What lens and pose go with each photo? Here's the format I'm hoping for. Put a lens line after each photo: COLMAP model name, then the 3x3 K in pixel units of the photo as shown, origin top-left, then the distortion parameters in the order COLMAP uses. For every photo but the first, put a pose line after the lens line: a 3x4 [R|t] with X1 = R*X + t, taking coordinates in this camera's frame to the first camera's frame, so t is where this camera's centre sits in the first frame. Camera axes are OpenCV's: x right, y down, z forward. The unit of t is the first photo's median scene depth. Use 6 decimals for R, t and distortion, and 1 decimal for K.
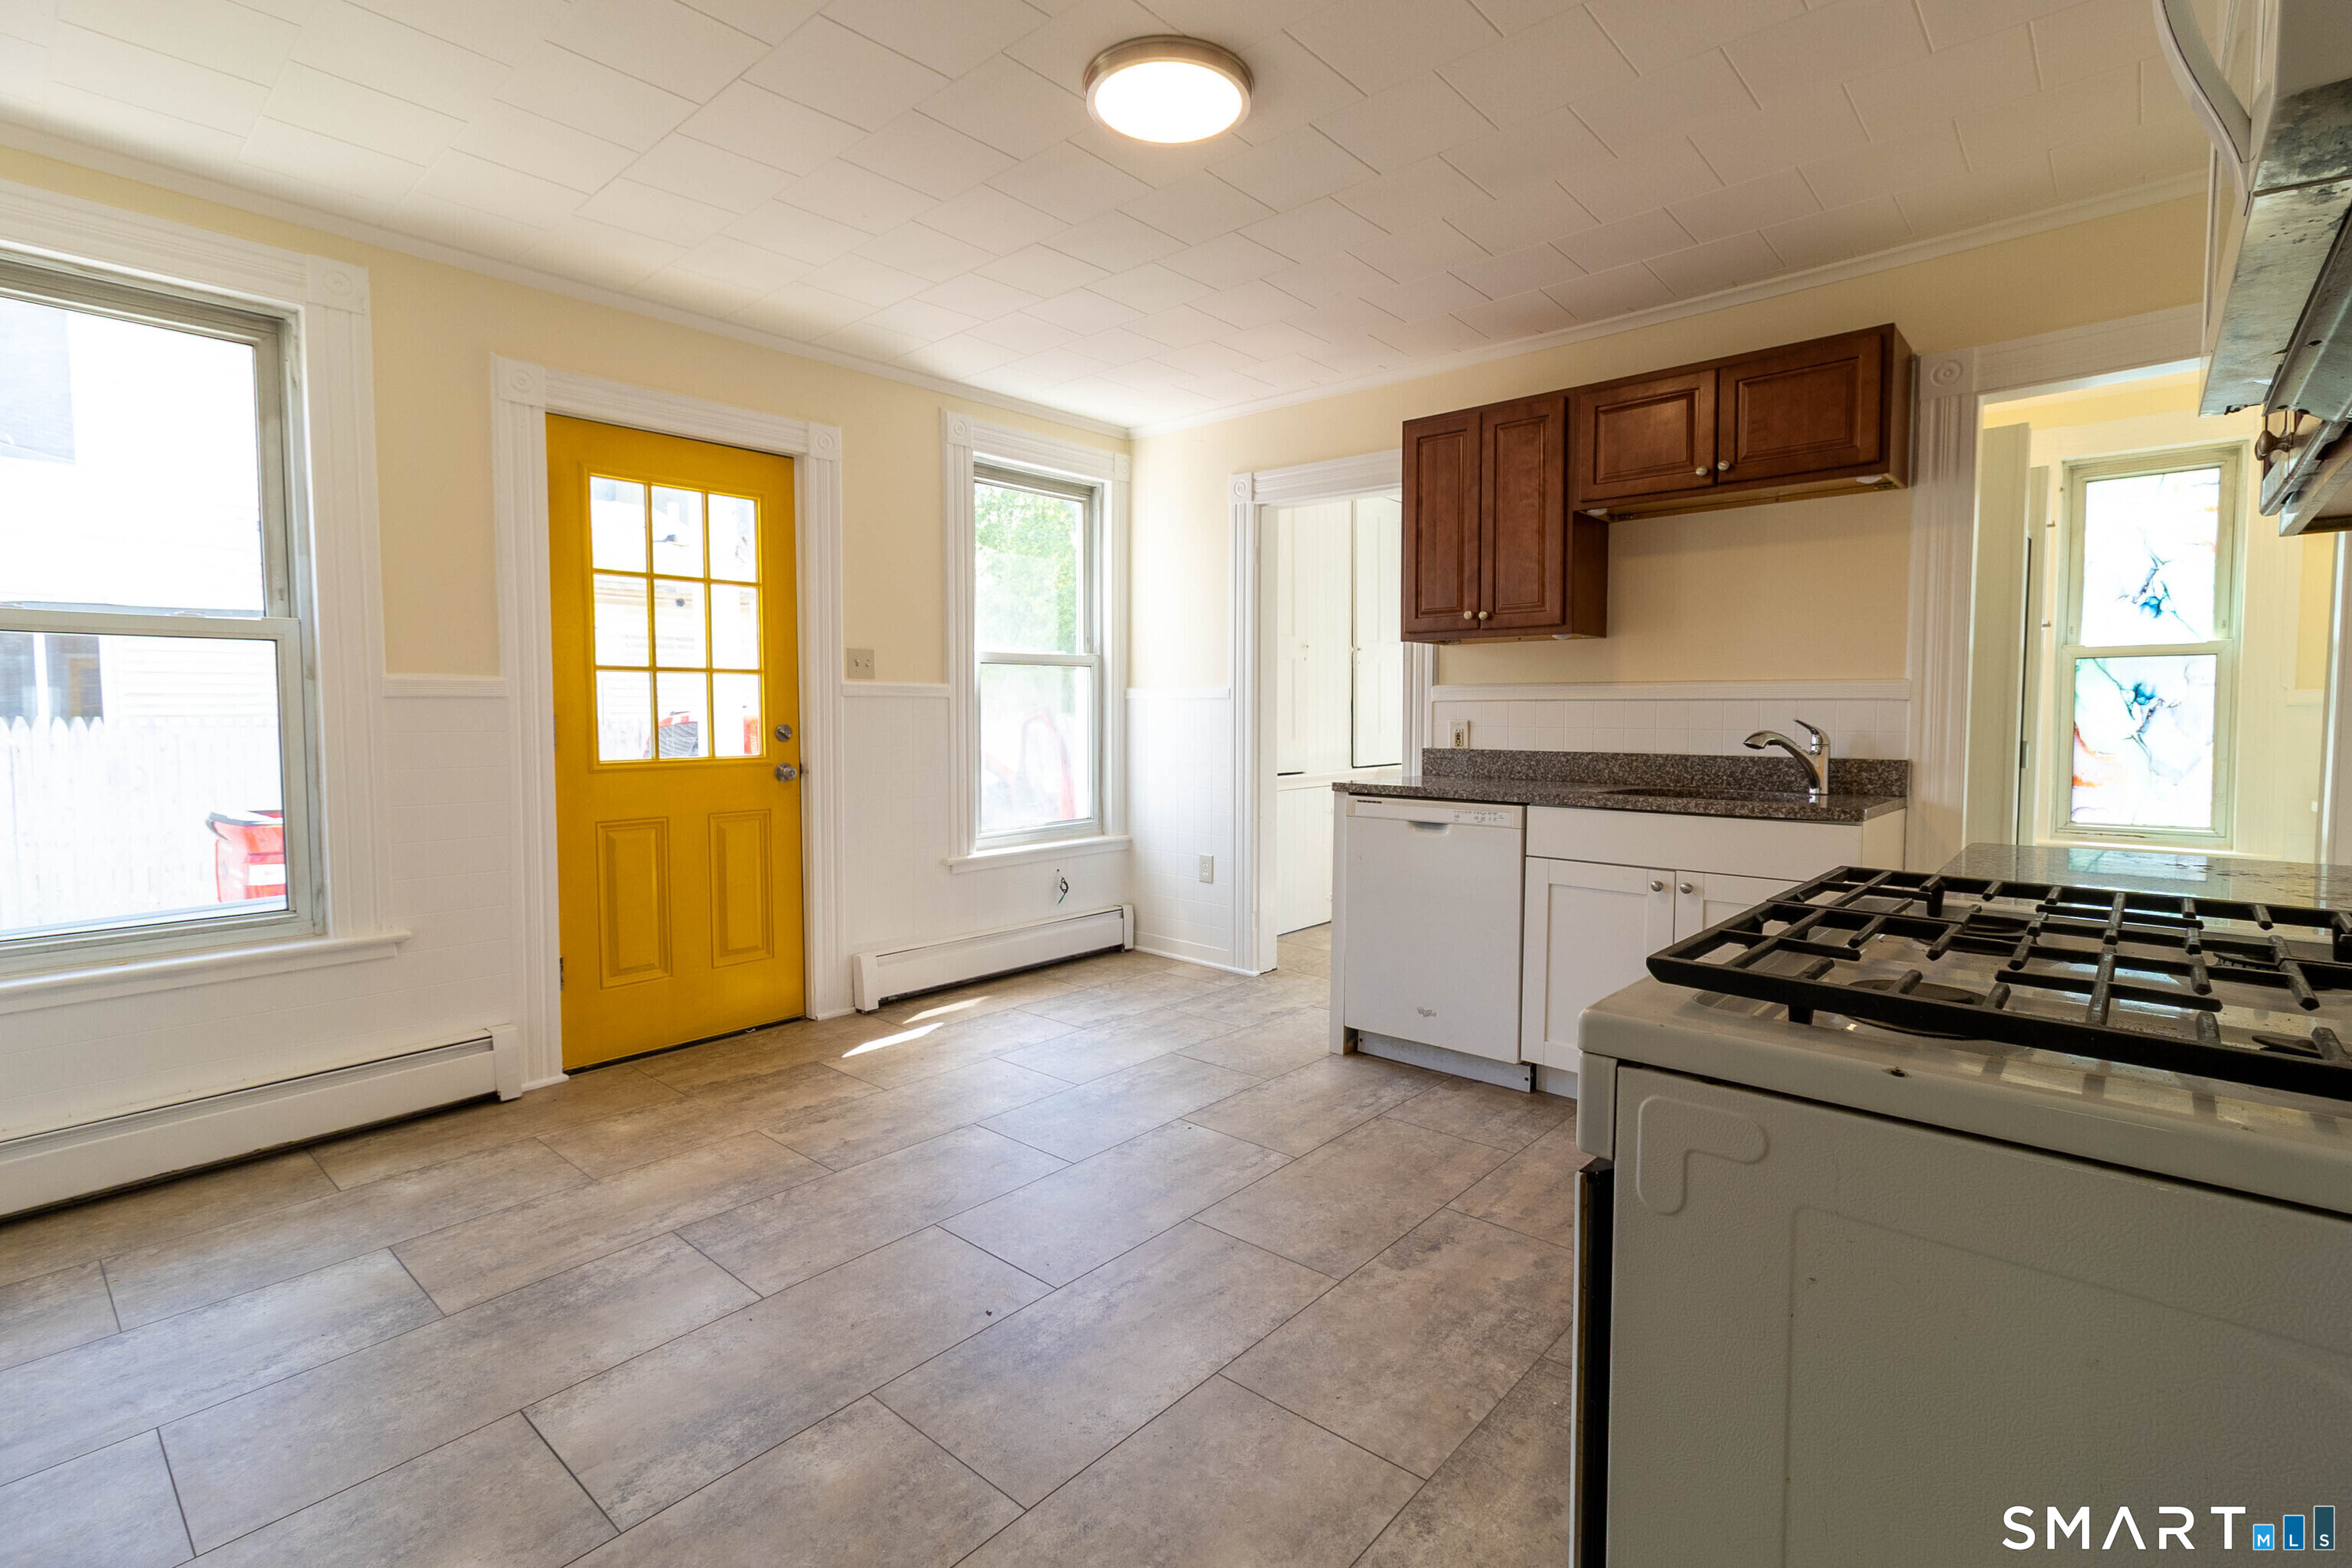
lens RADIAL K [[1082.5, 0, 1199.0], [0, 1082.5, 761.4], [0, 0, 1]] dist [0.004978, 0.000504]
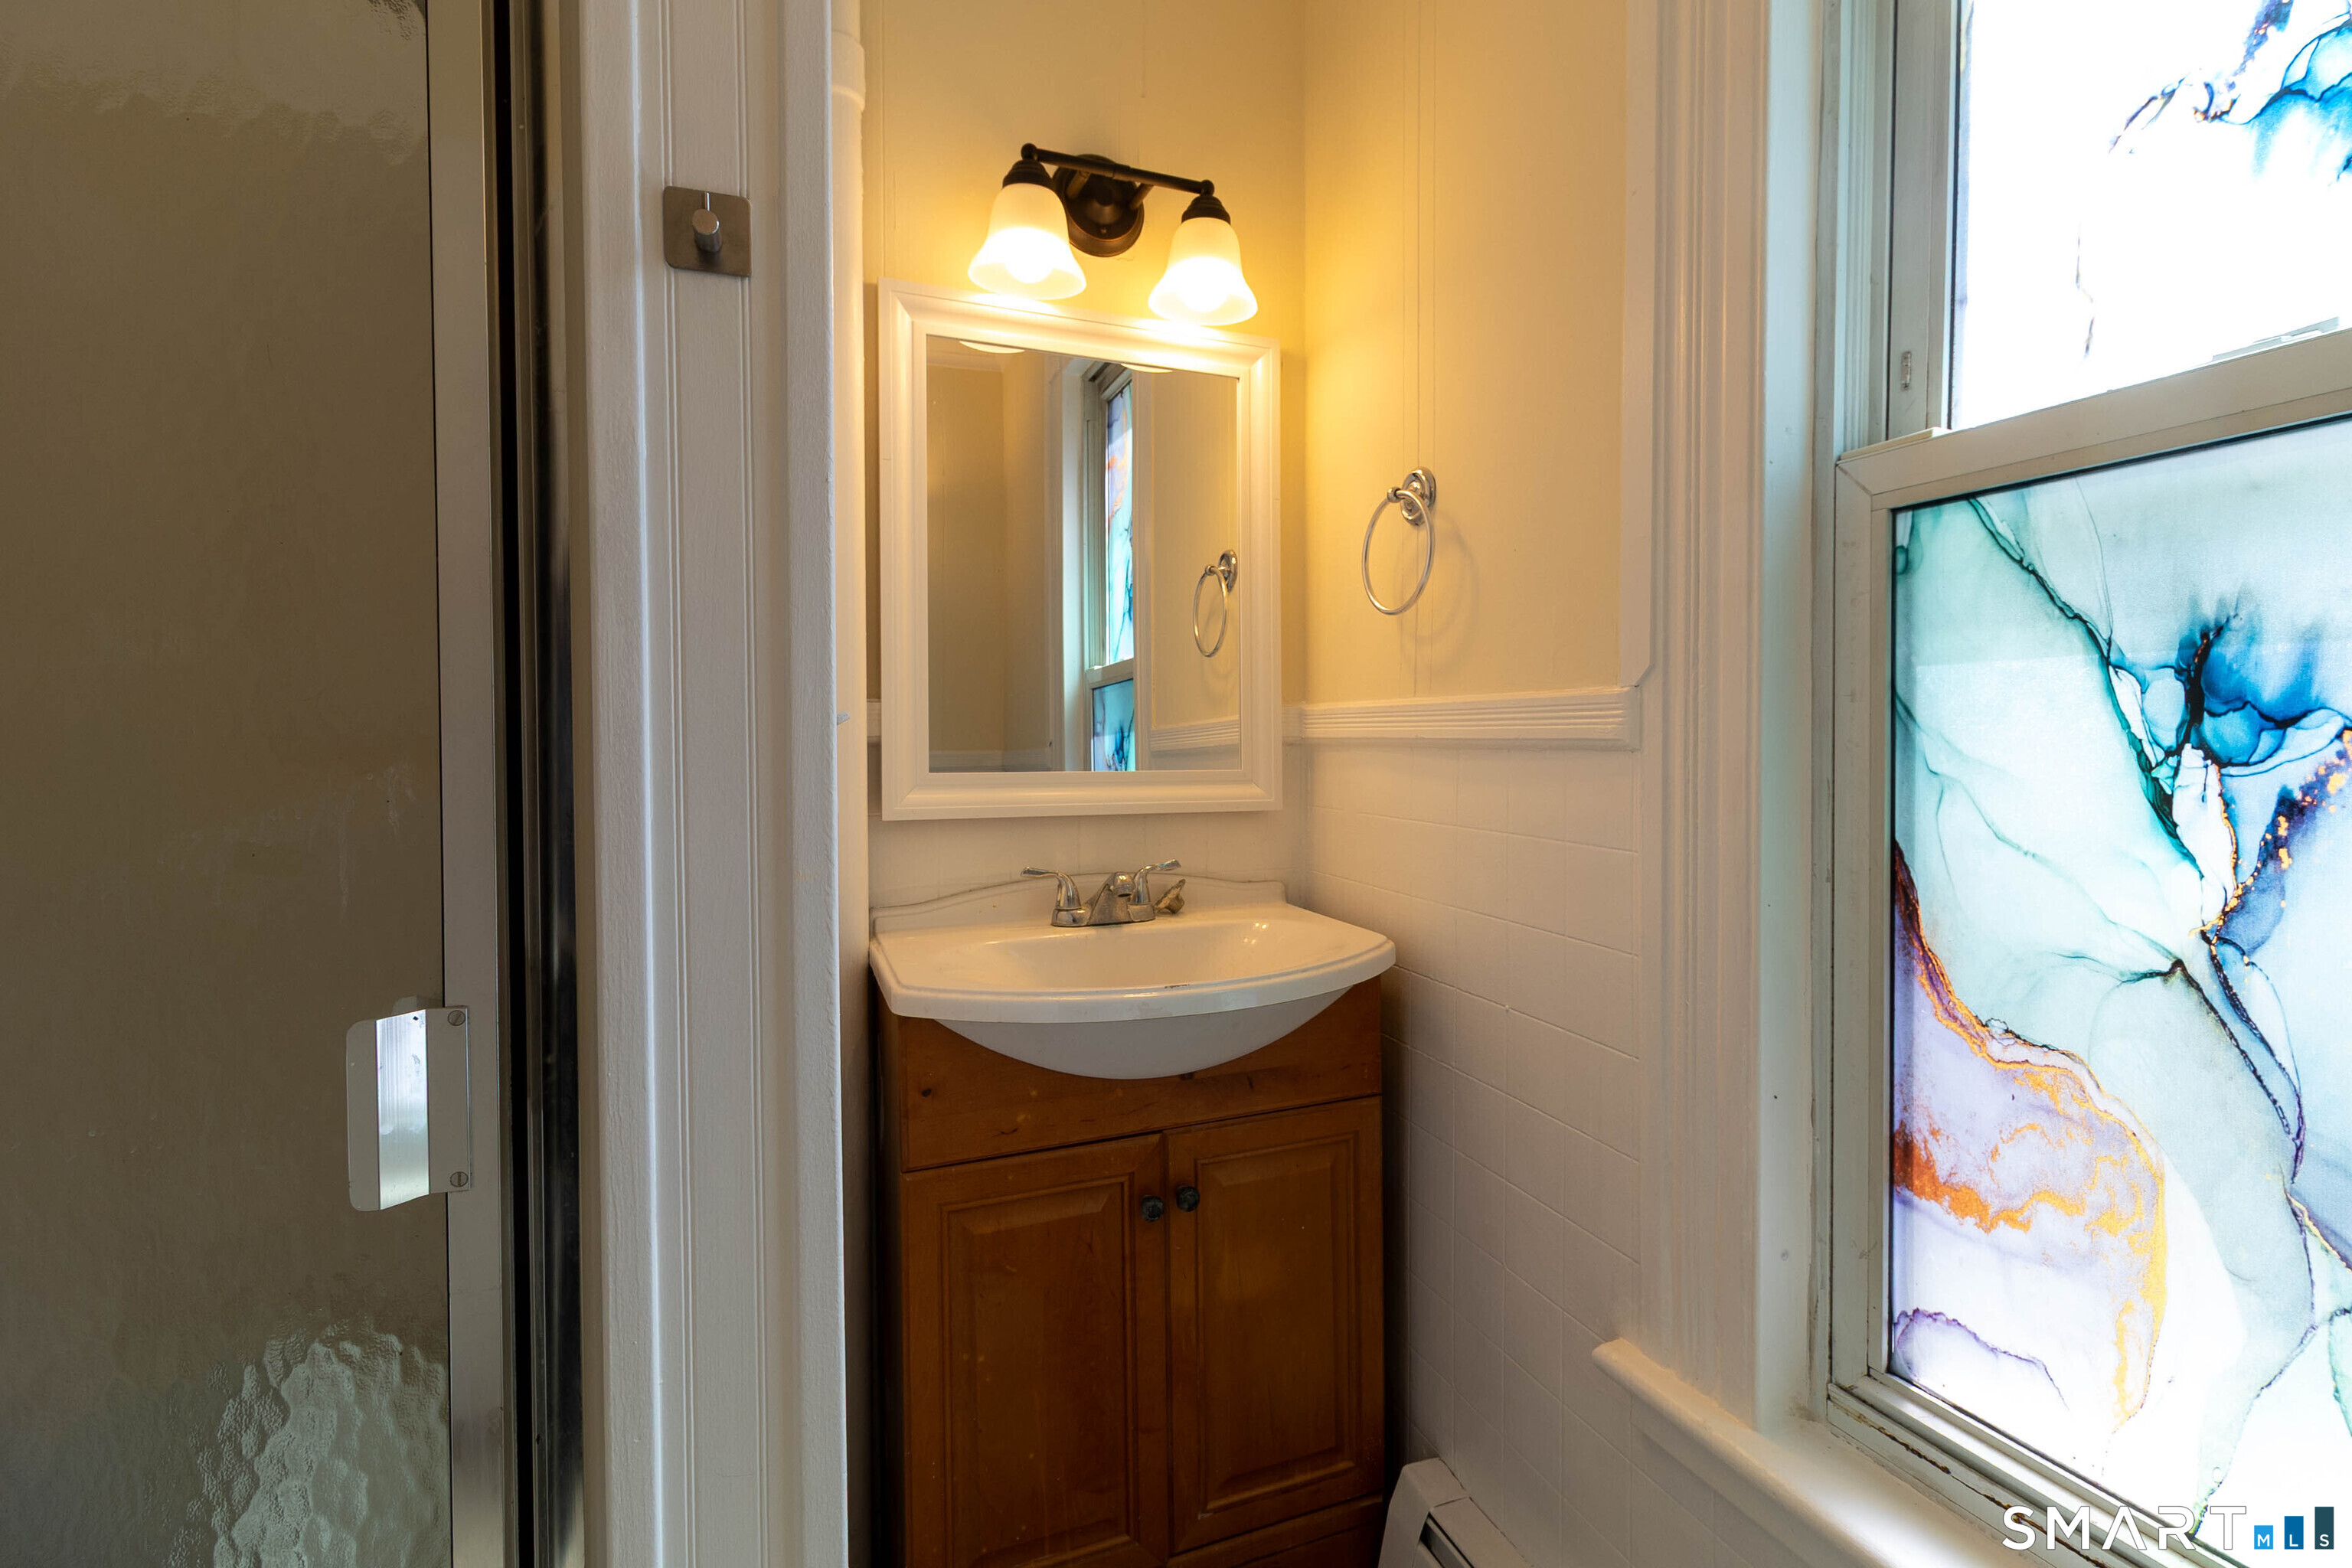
lens RADIAL K [[1082.5, 0, 1199.0], [0, 1082.5, 761.4], [0, 0, 1]] dist [0.004978, 0.000504]
pose [[0.885354, 0.006740, -0.464868, 1.119189], [-0.018209, 0.999630, -0.020186, -0.064688], [0.464560, 0.026336, 0.885150, 1.108121]]
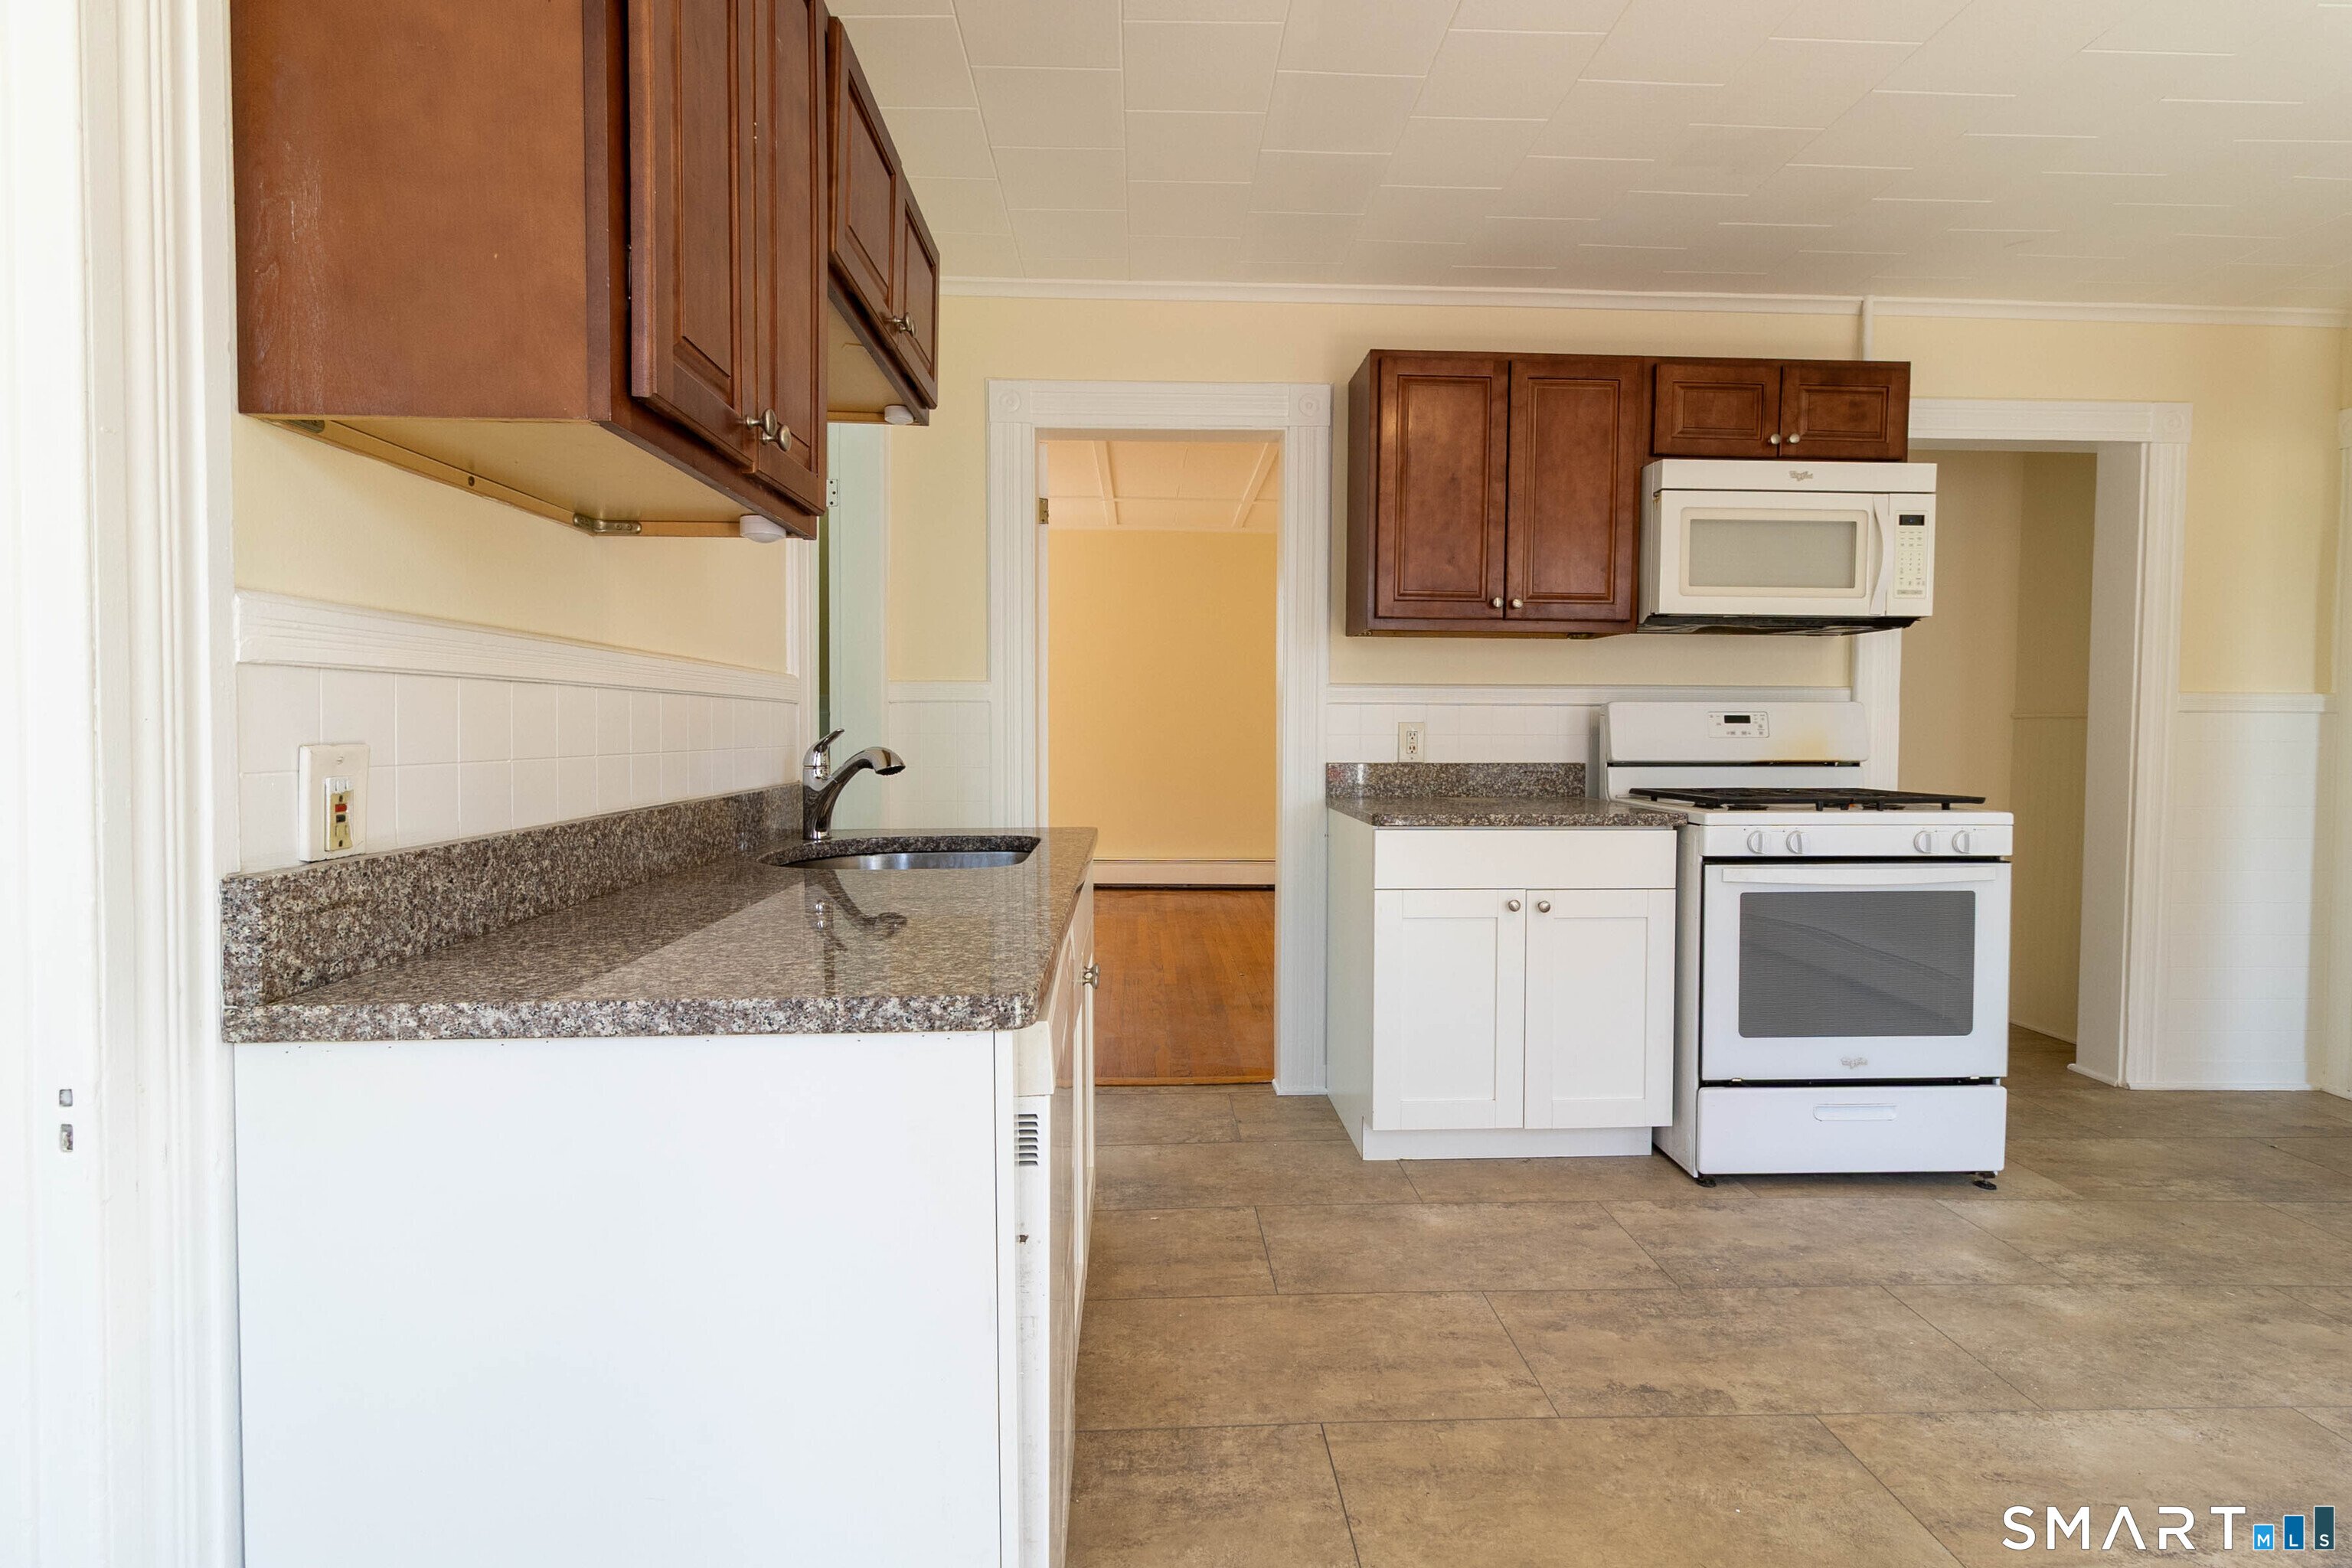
lens RADIAL K [[1114.6, 0, 1180.8], [0, 1114.6, 758.9], [0, 0, 1]] dist [0.002661, -0.000292]
pose [[-0.682801, -0.024332, 0.730199, -0.096831], [0.030270, 0.997645, 0.061549, -0.053863], [-0.729977, 0.064129, -0.680456, 1.247585]]
